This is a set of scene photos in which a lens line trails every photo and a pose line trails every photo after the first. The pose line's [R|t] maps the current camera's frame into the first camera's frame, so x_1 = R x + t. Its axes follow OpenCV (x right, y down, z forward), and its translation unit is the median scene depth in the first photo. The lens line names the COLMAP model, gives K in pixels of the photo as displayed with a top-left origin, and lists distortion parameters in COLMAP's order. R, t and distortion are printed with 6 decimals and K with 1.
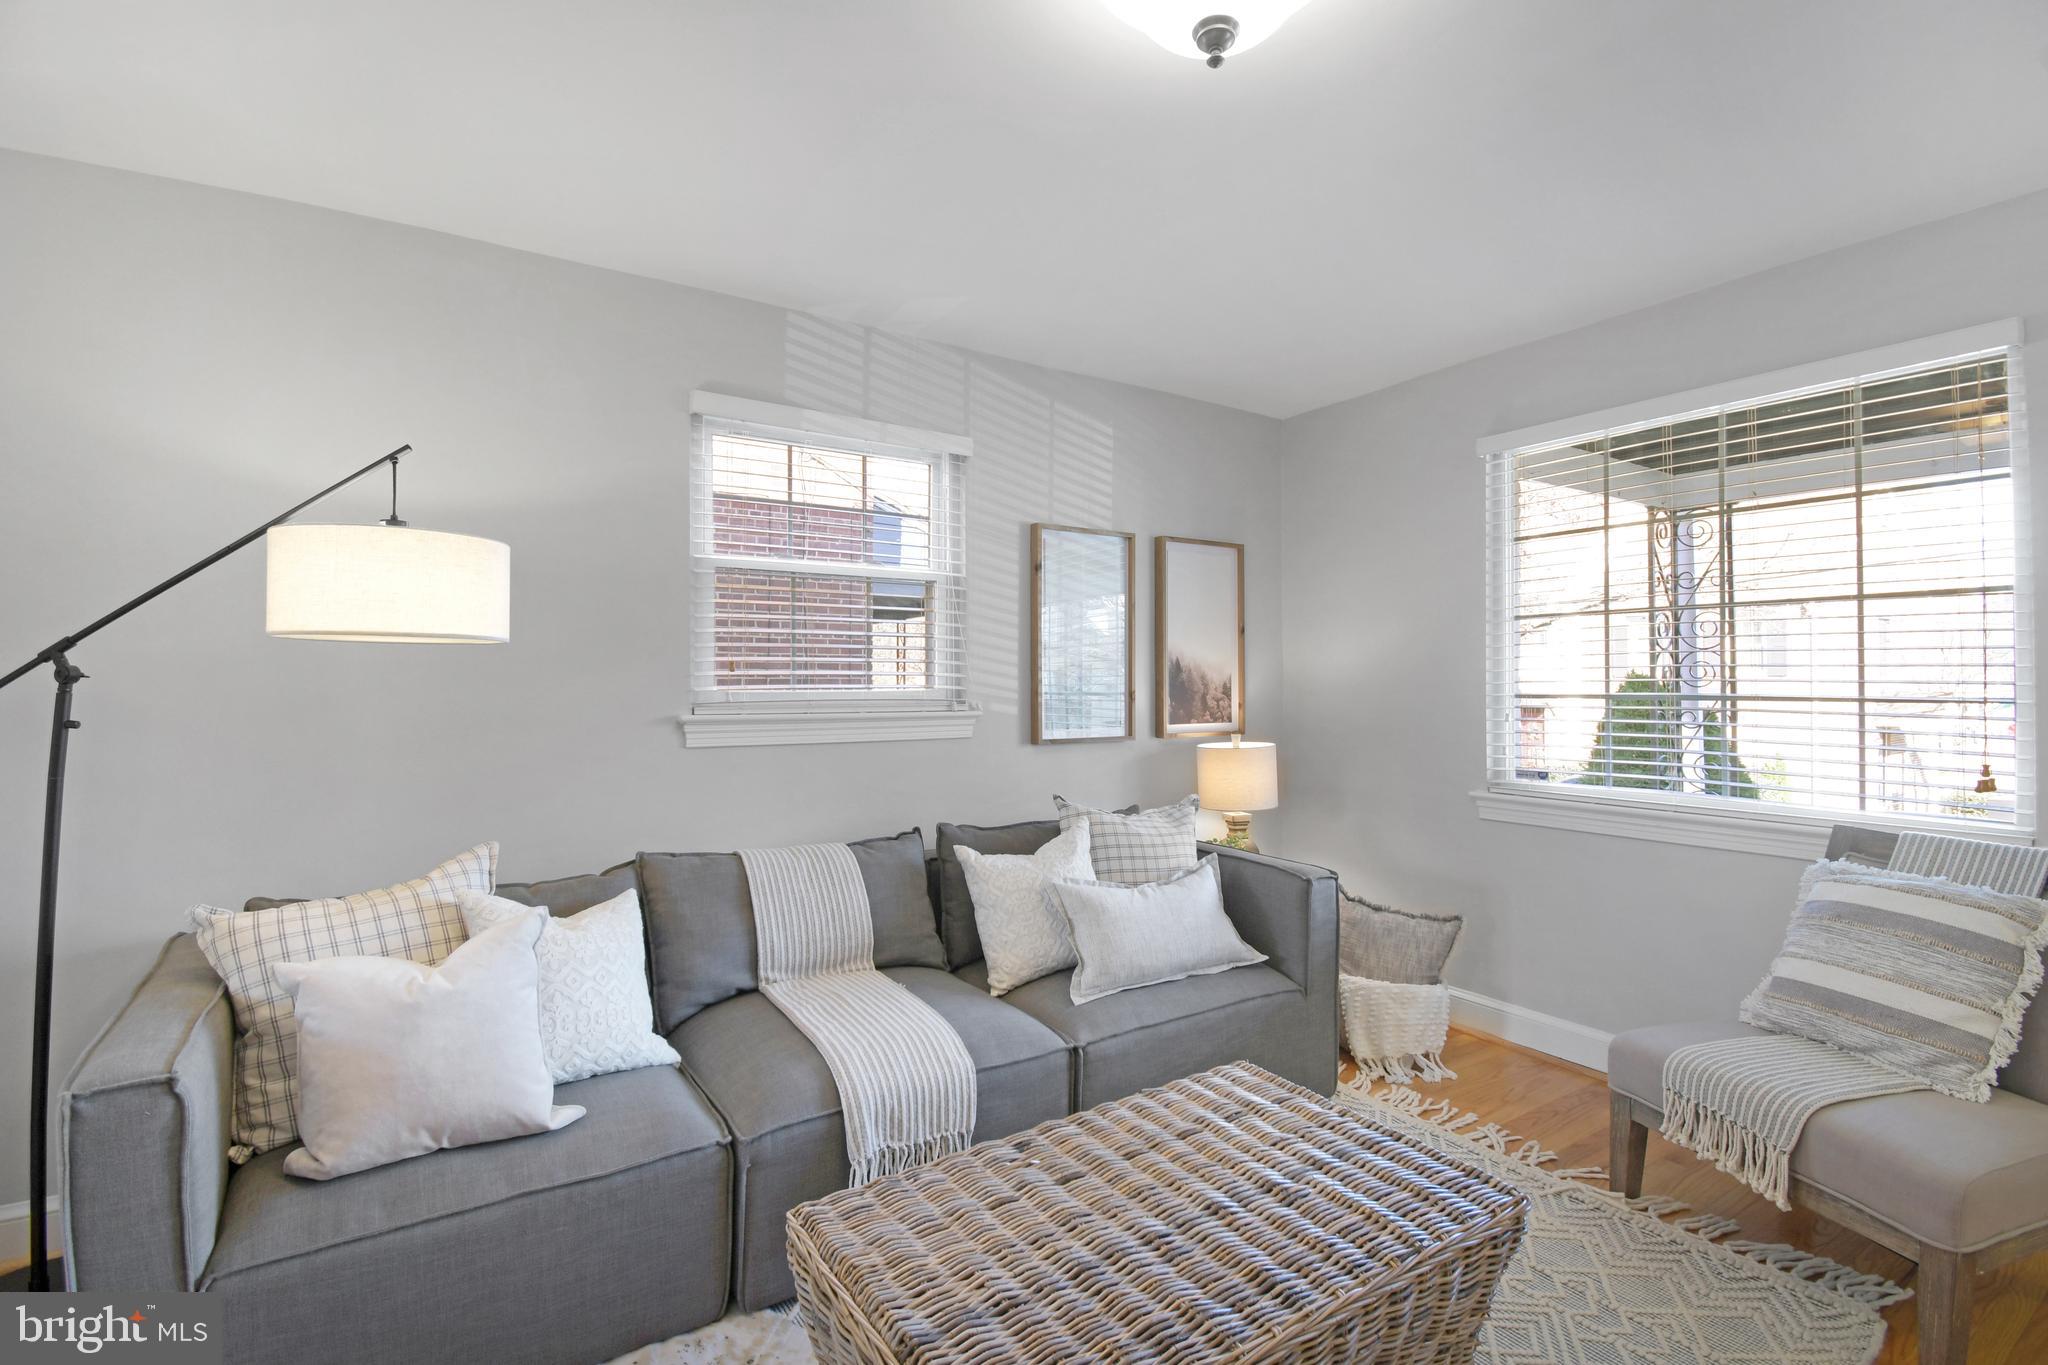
lens RADIAL K [[917.3, 0, 1031.4], [0, 917.3, 681.8], [0, 0, 1]] dist [0.008917, -0.017196]
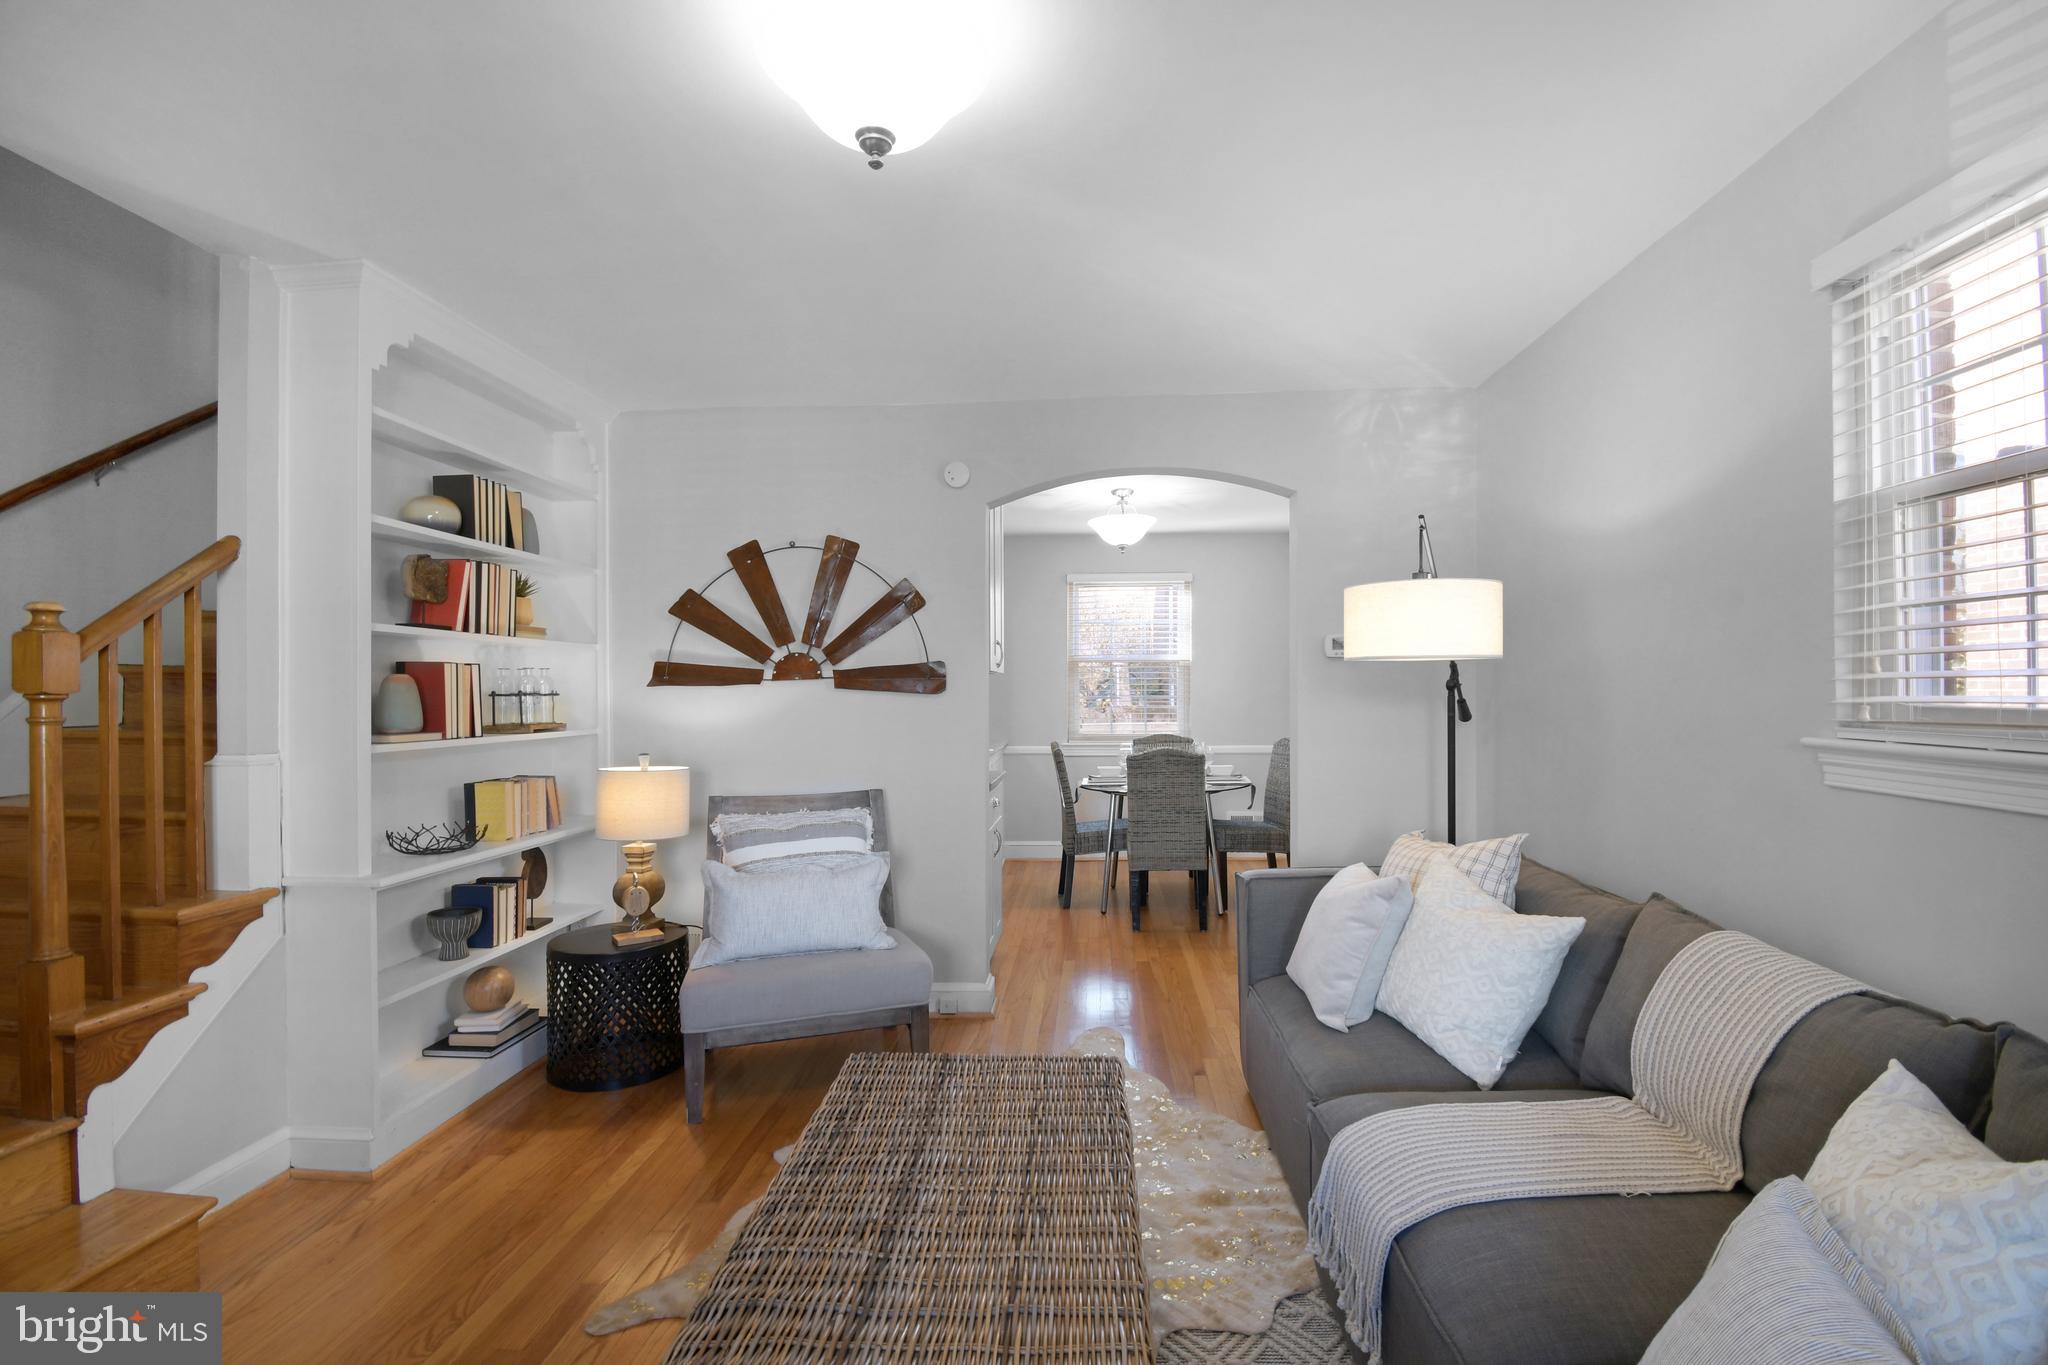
lens RADIAL K [[917.6, 0, 1059.3], [0, 917.6, 696.8], [0, 0, 1]] dist [0.014983, -0.022287]
pose [[-0.576551, 0.012766, -0.816962, 0.500808], [0.011273, 0.999907, 0.007669, -0.005335], [0.816984, -0.004788, -0.576641, 0.913459]]
